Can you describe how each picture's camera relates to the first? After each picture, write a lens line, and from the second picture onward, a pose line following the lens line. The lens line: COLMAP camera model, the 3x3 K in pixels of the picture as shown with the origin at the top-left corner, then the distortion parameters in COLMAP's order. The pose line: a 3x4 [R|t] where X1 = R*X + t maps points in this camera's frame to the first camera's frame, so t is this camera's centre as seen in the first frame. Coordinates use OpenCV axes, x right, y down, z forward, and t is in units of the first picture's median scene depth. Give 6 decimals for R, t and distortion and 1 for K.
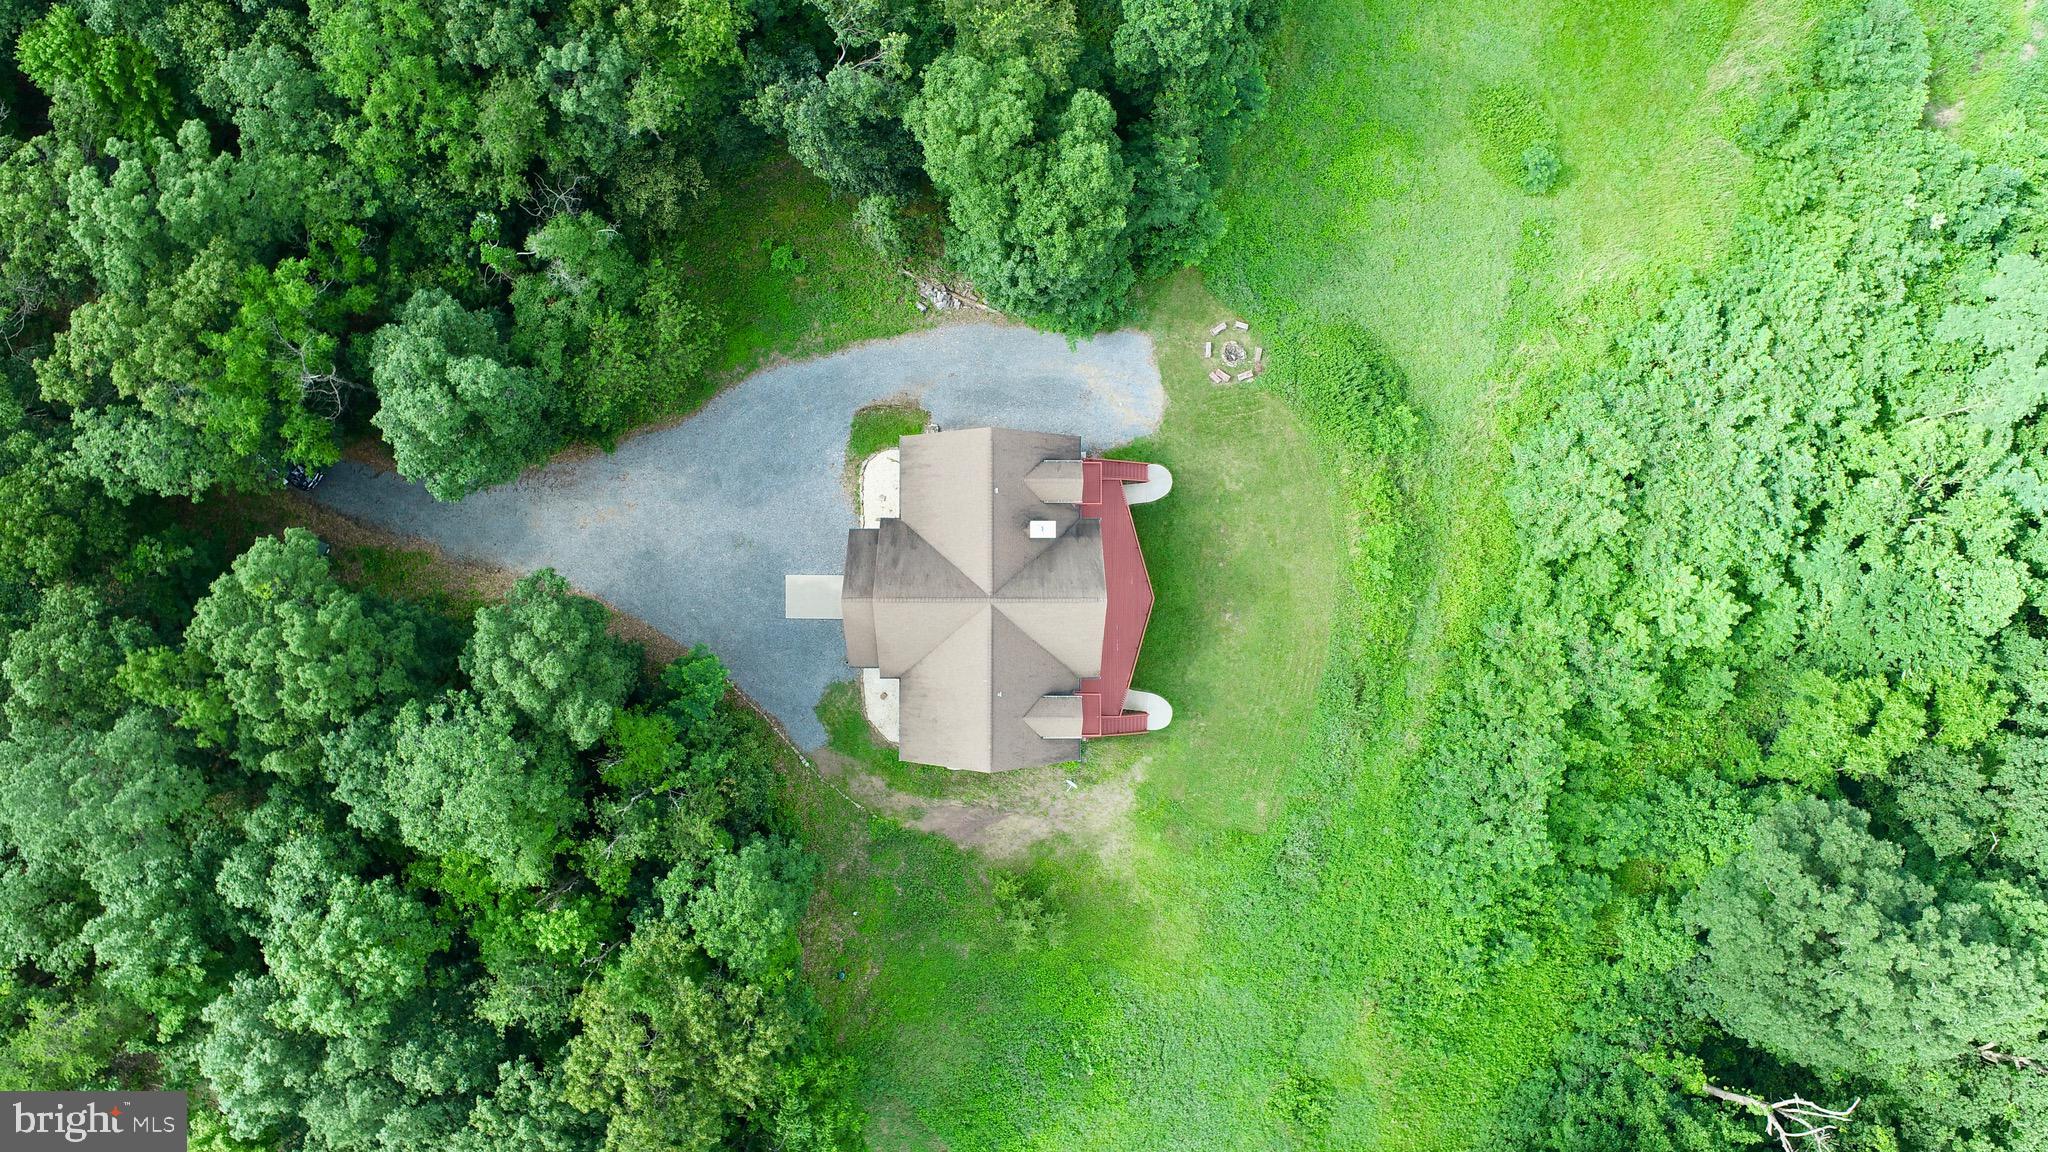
lens RADIAL K [[1373.2, 0, 1025.2], [0, 1373.2, 578.0], [0, 0, 1]] dist [-0.010457, -0.001529]
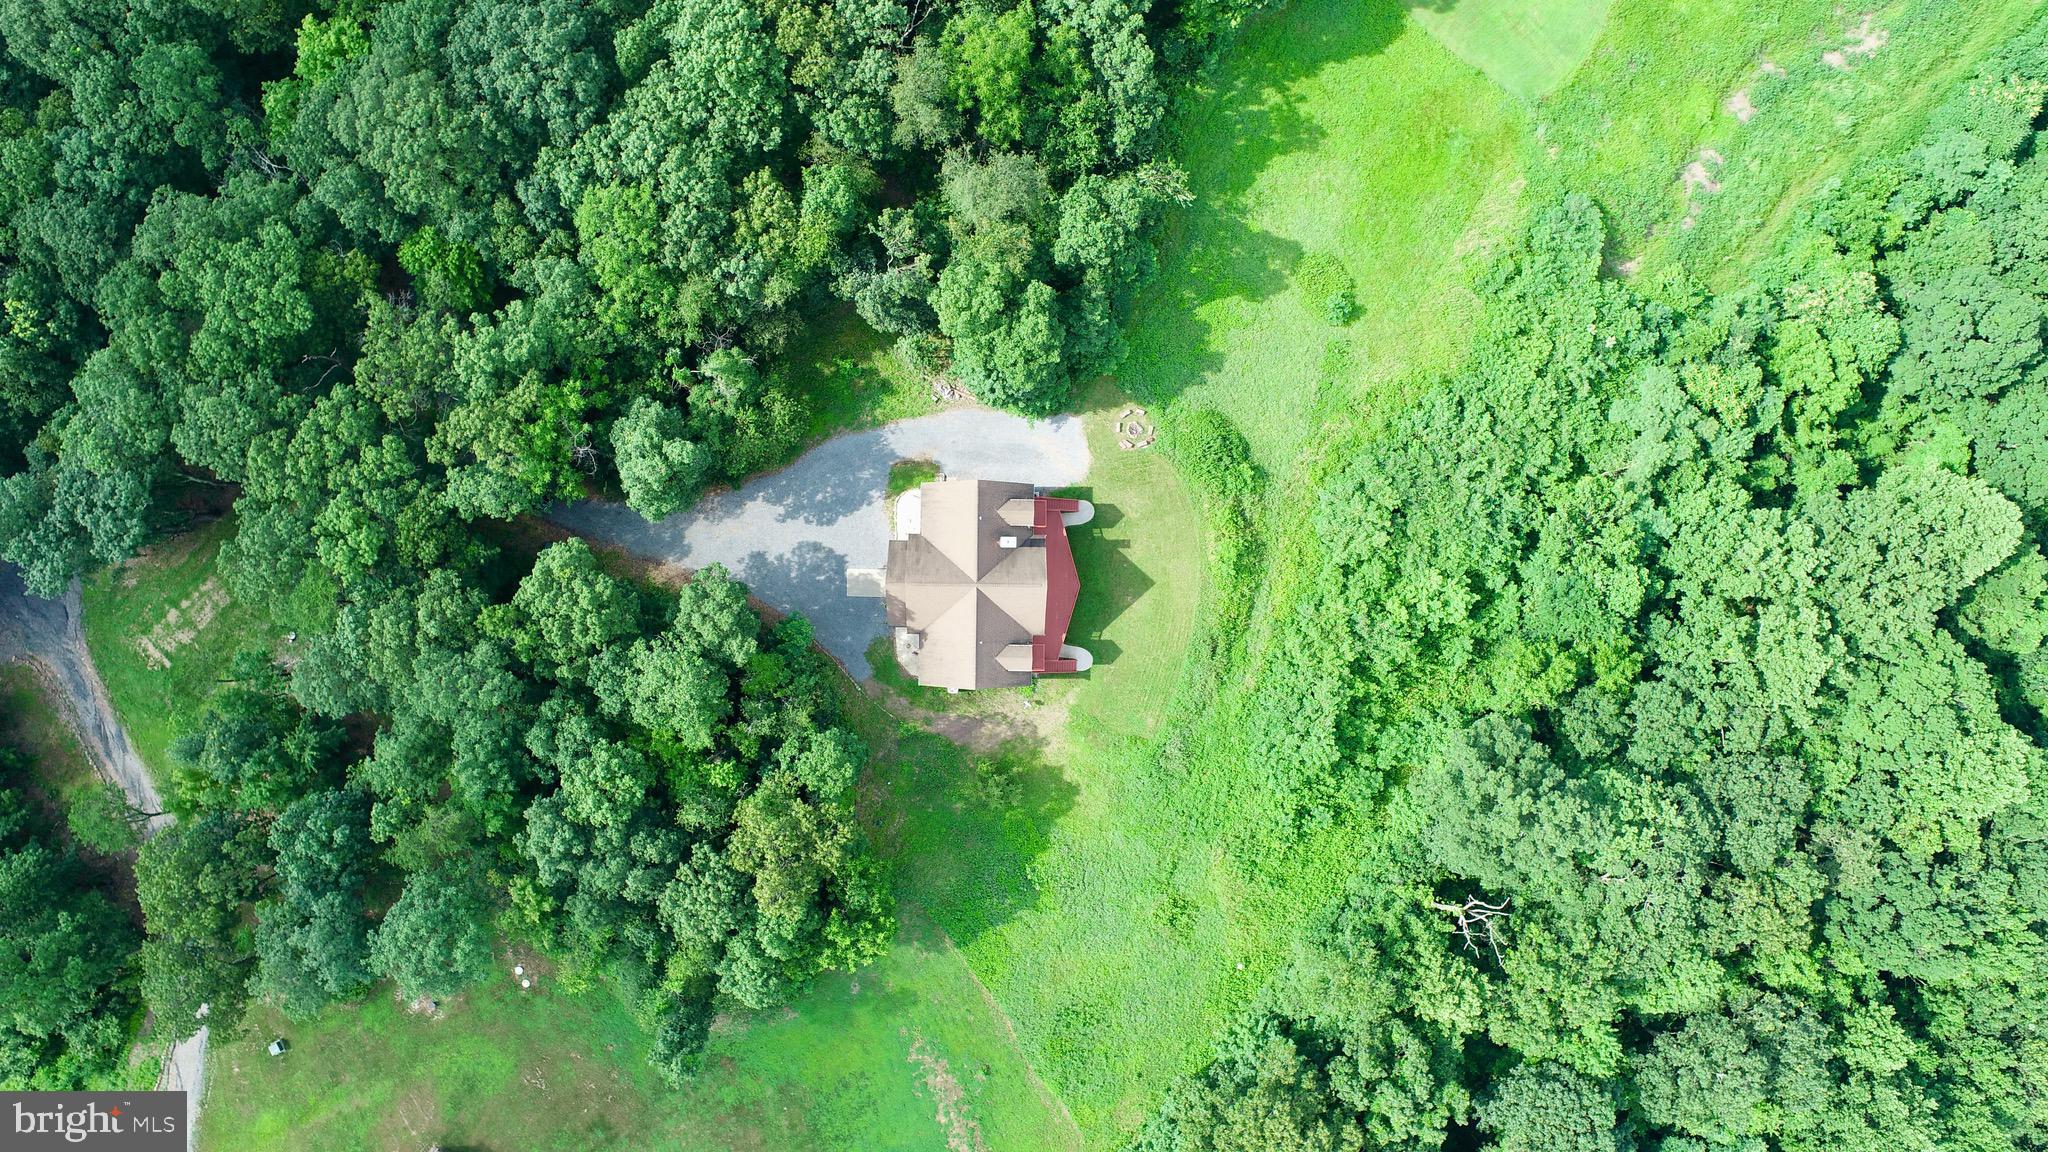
lens RADIAL K [[1373.2, 0, 1021.1], [0, 1373.2, 574.0], [0, 0, 1]] dist [-0.010457, -0.001529]
pose [[0.999948, 0.010106, 0.001385, 0.025451], [-0.010097, 0.999927, -0.006601, 0.013204], [-0.001451, 0.006586, 0.999977, -0.628155]]
